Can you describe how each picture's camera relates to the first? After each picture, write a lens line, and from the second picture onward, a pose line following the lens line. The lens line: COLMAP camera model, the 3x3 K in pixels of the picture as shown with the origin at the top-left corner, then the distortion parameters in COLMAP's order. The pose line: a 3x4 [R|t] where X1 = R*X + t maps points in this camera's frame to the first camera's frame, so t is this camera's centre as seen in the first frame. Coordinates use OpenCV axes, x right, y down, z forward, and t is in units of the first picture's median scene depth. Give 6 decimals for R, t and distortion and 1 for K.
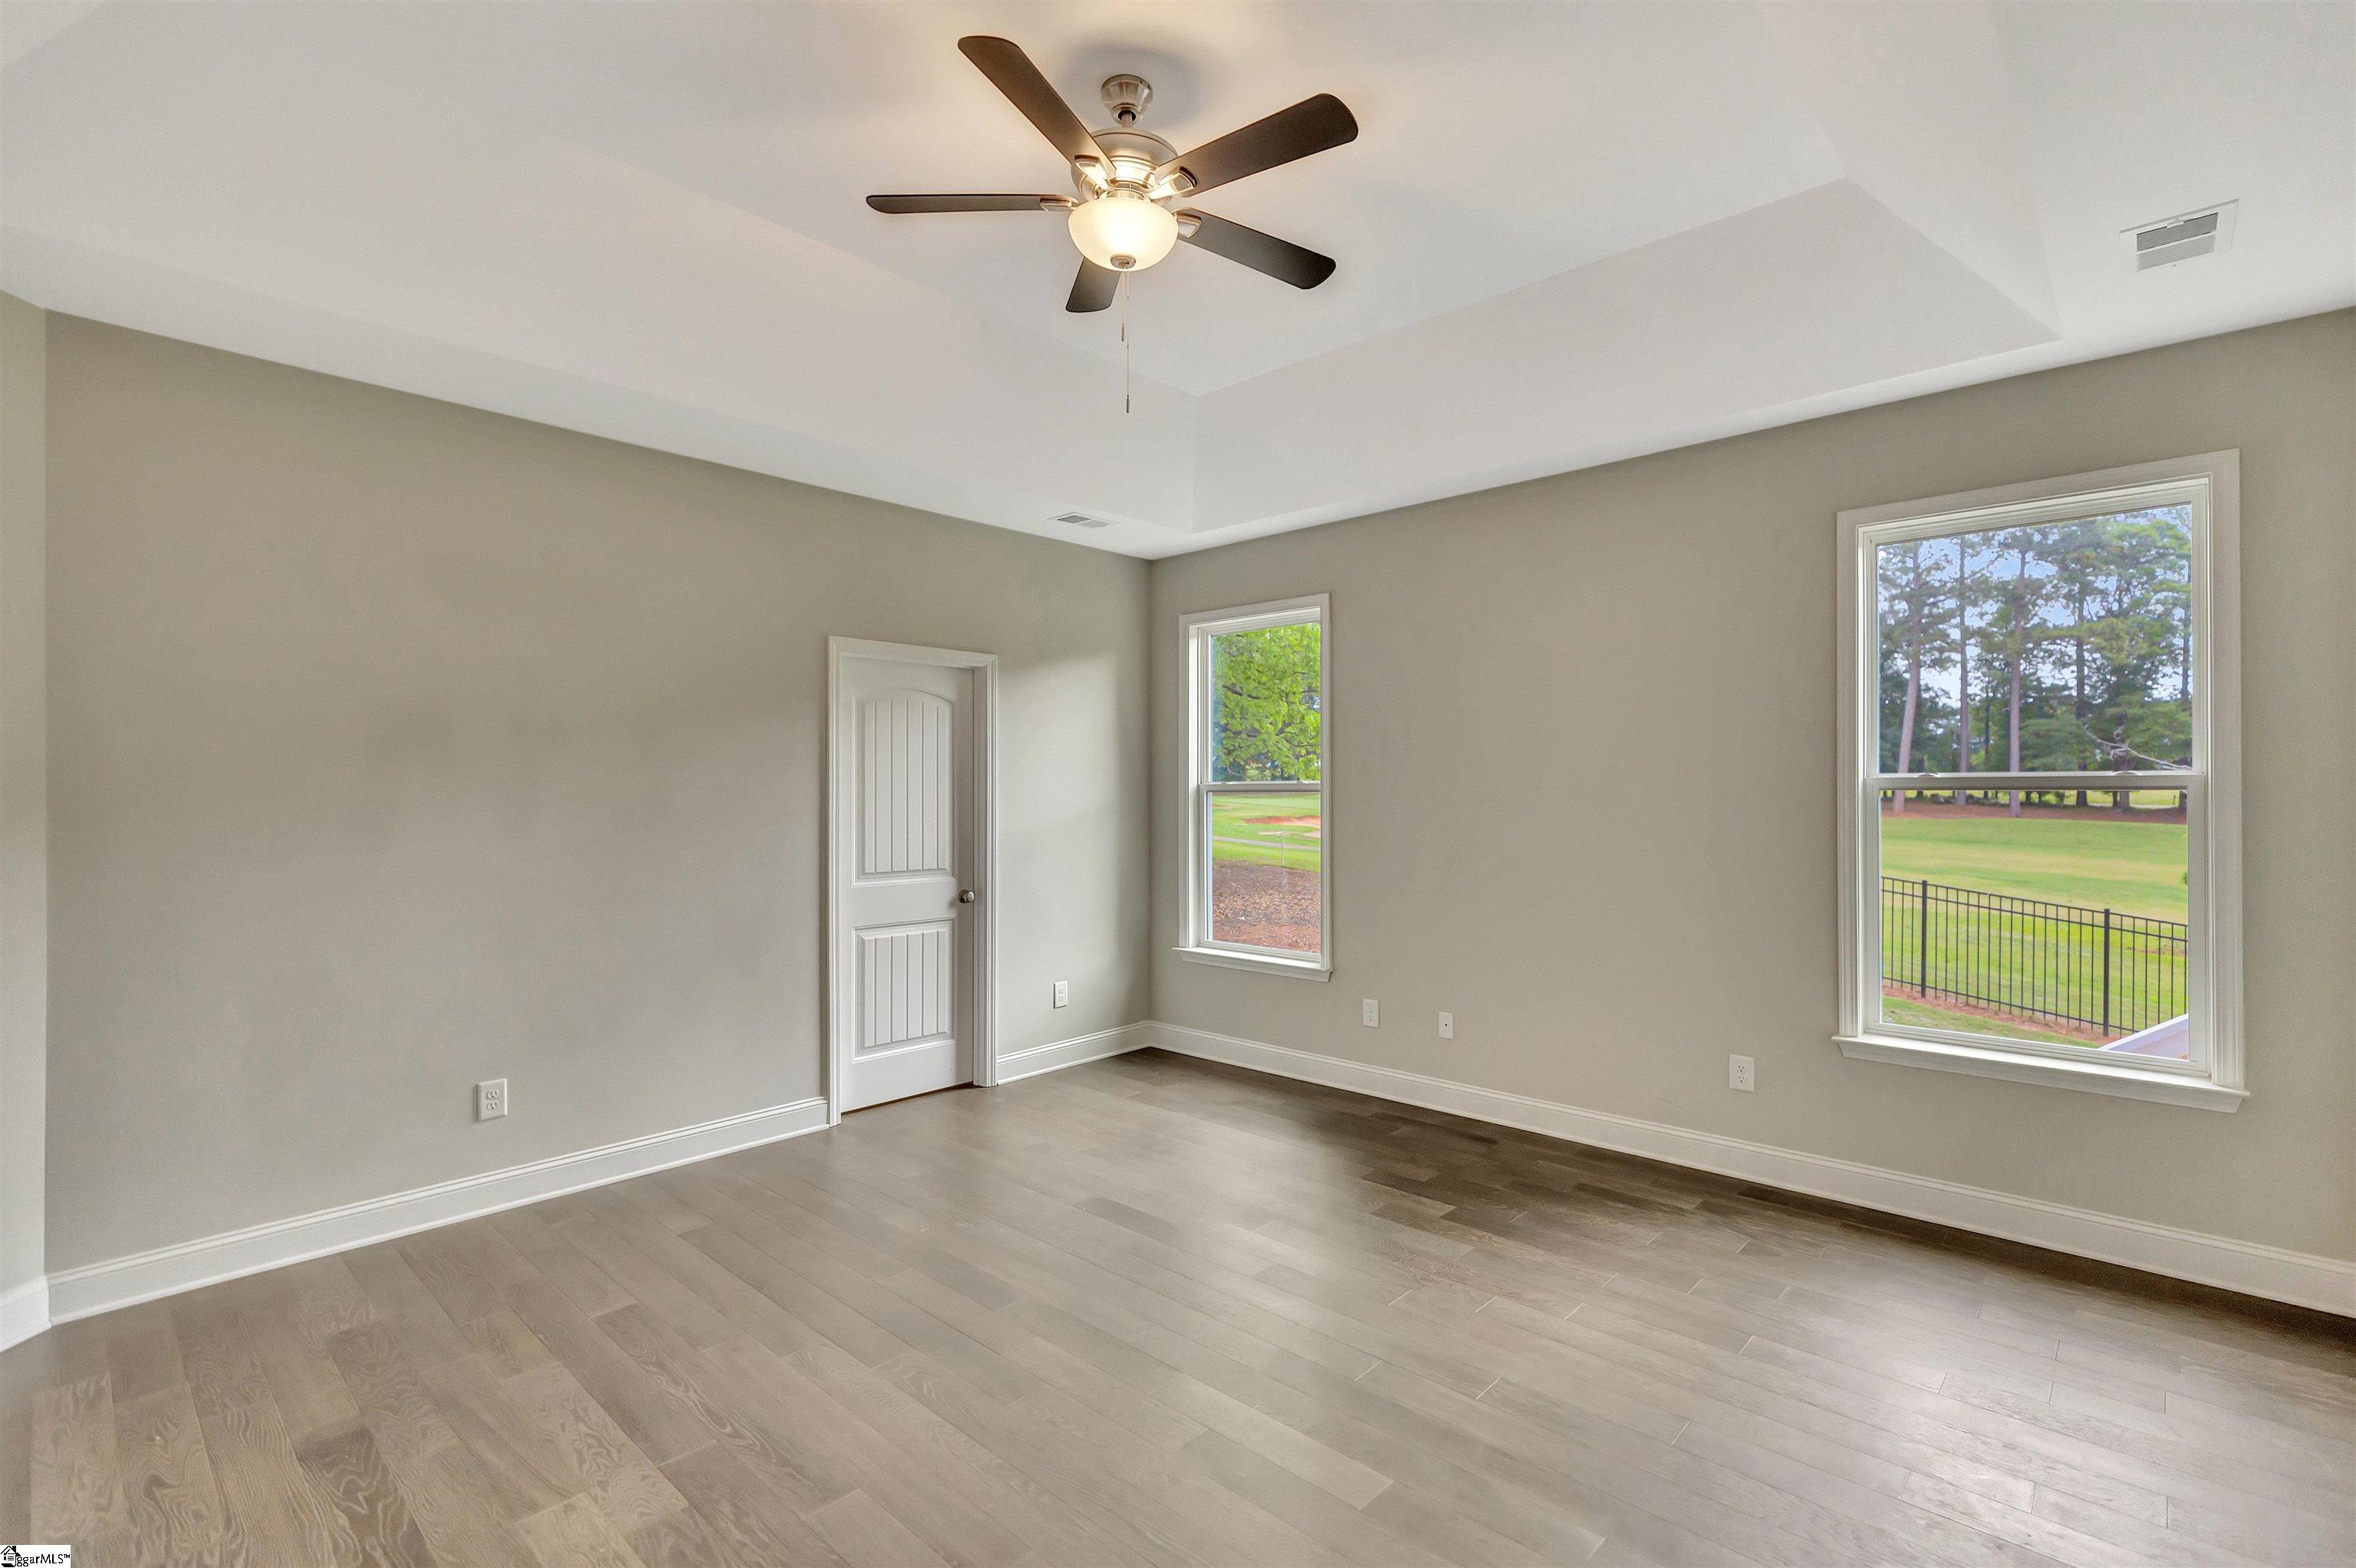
lens RADIAL K [[1076.9, 0, 1203.4], [0, 1076.9, 785.3], [0, 0, 1]] dist [0.010262, 0.000092]
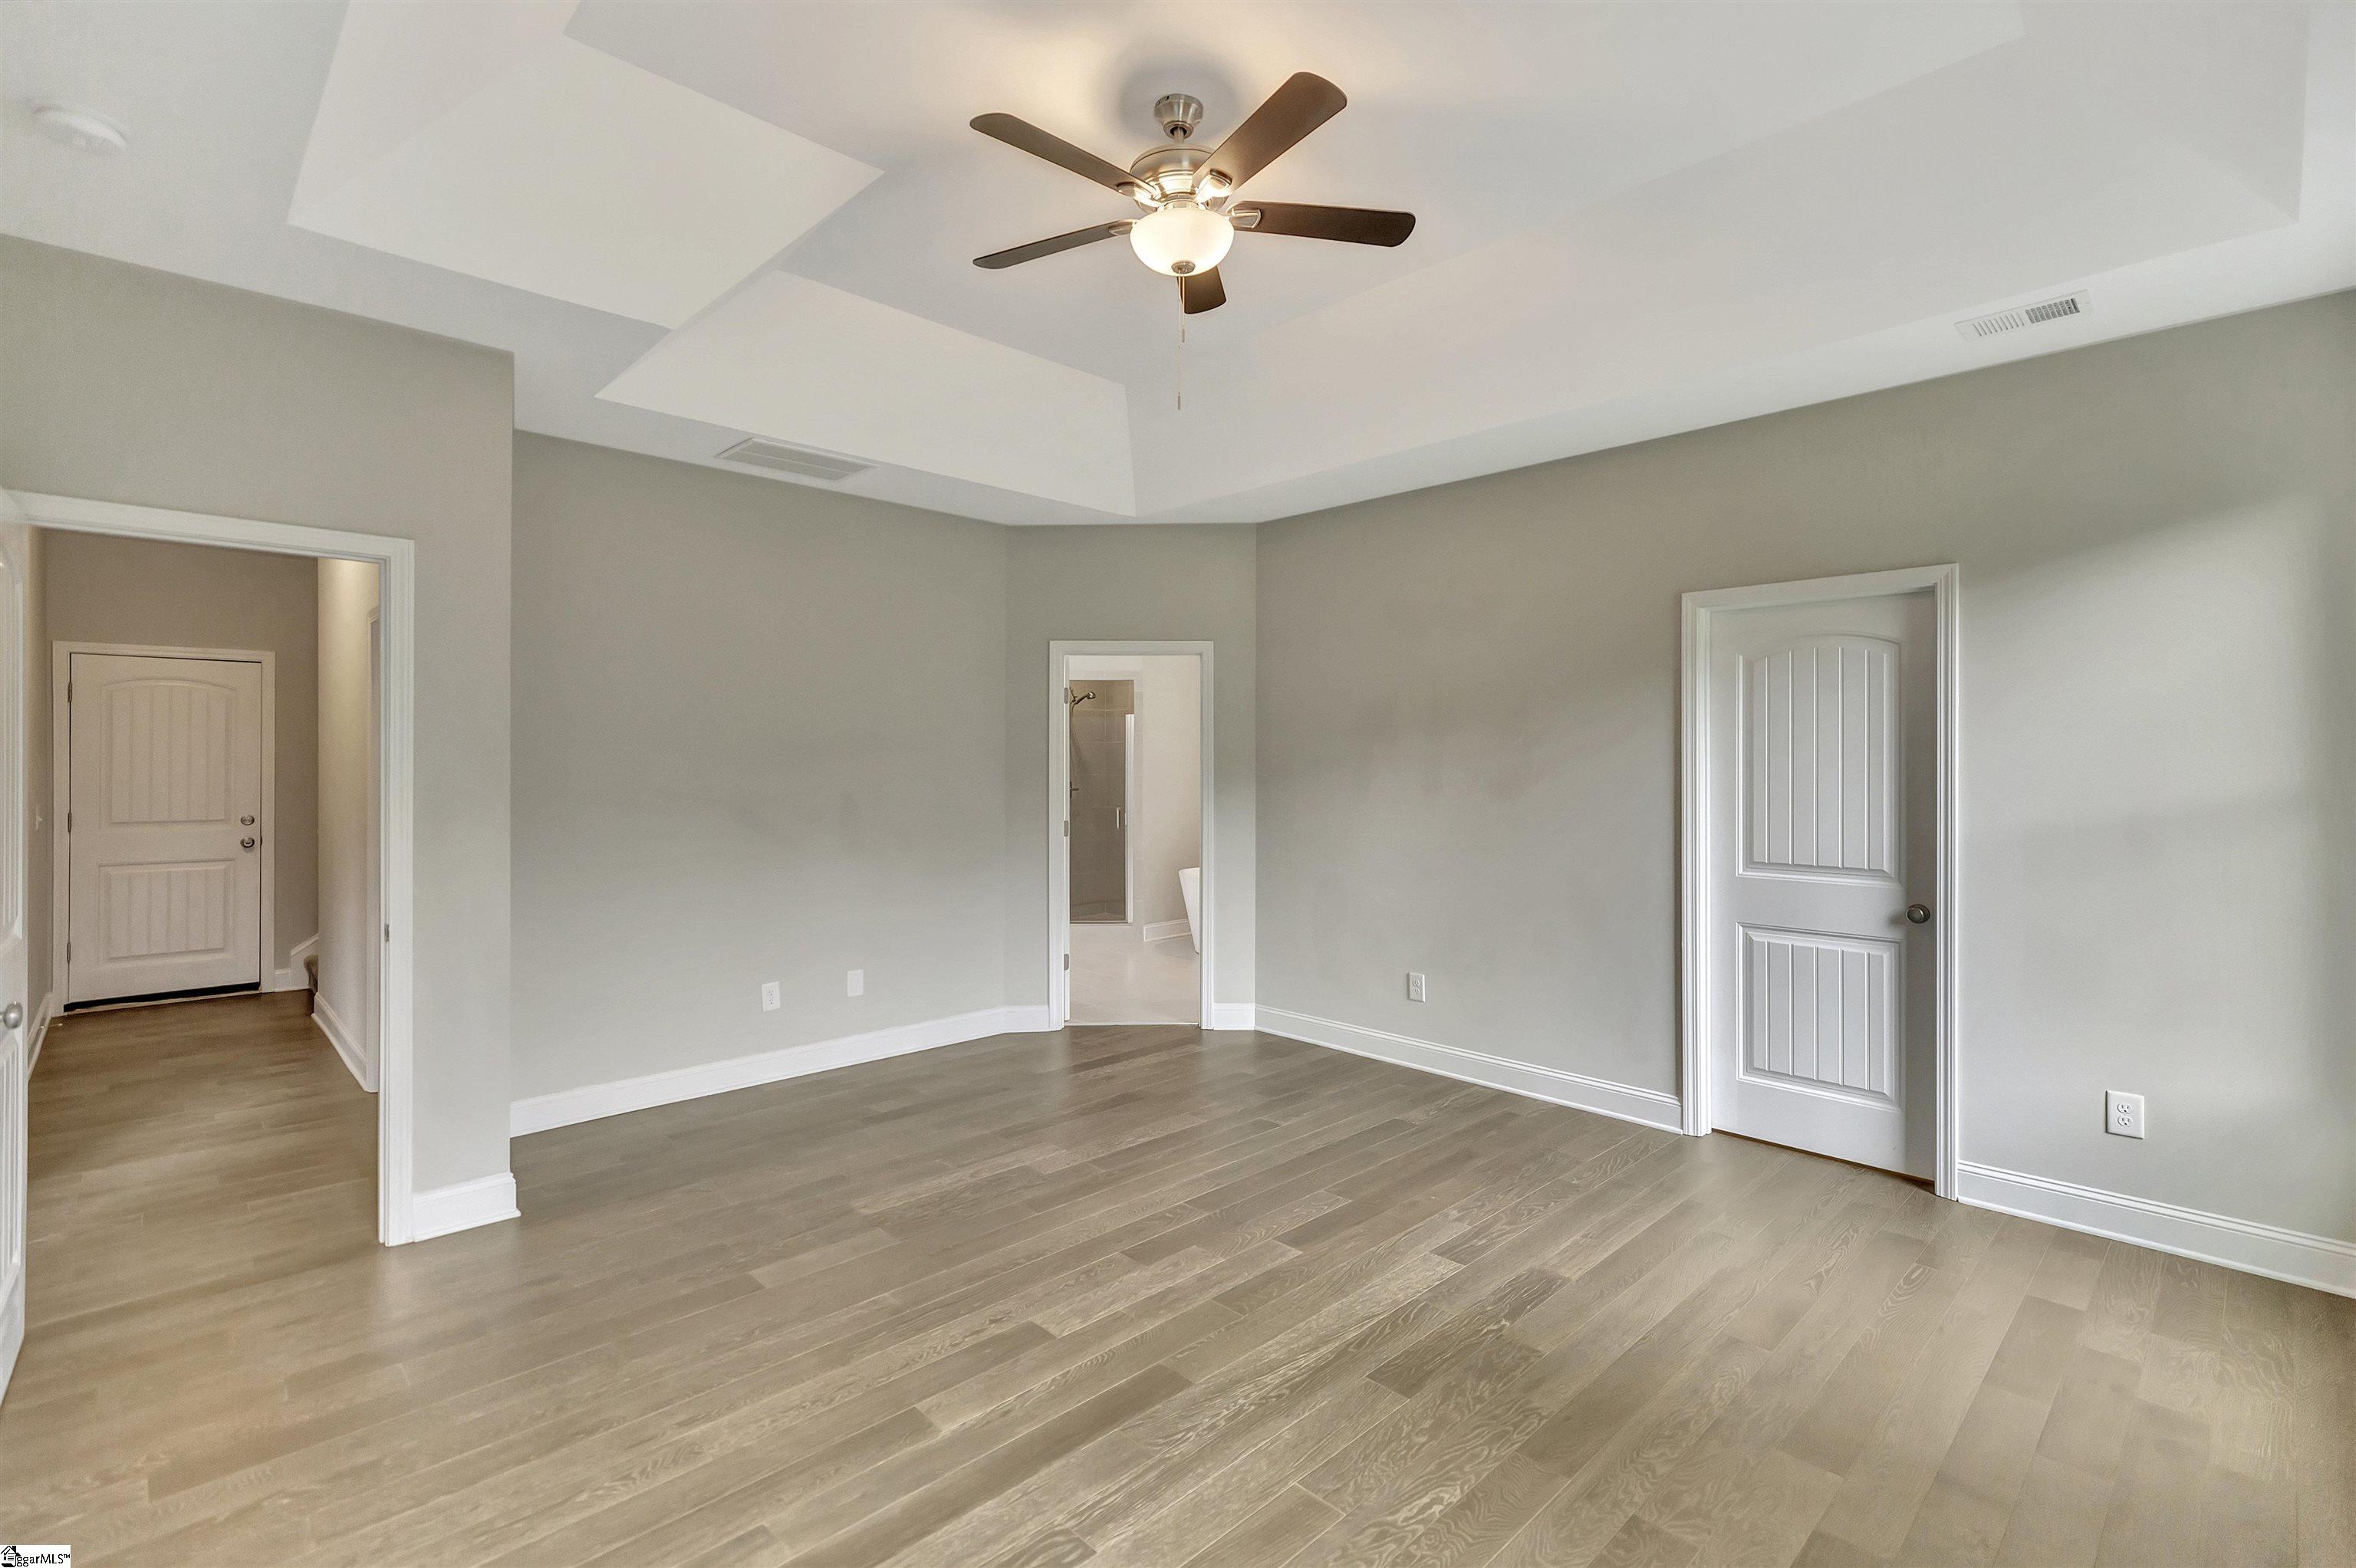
lens RADIAL K [[1072.3, 0, 1191.4], [0, 1072.3, 766.0], [0, 0, 1]] dist [0.003935, -0.000019]
pose [[-0.078321, 0.000291, -0.996928, 0.538327], [0.004267, 0.999991, -0.000043, 0.004297], [0.996919, -0.004257, -0.078322, 0.601249]]
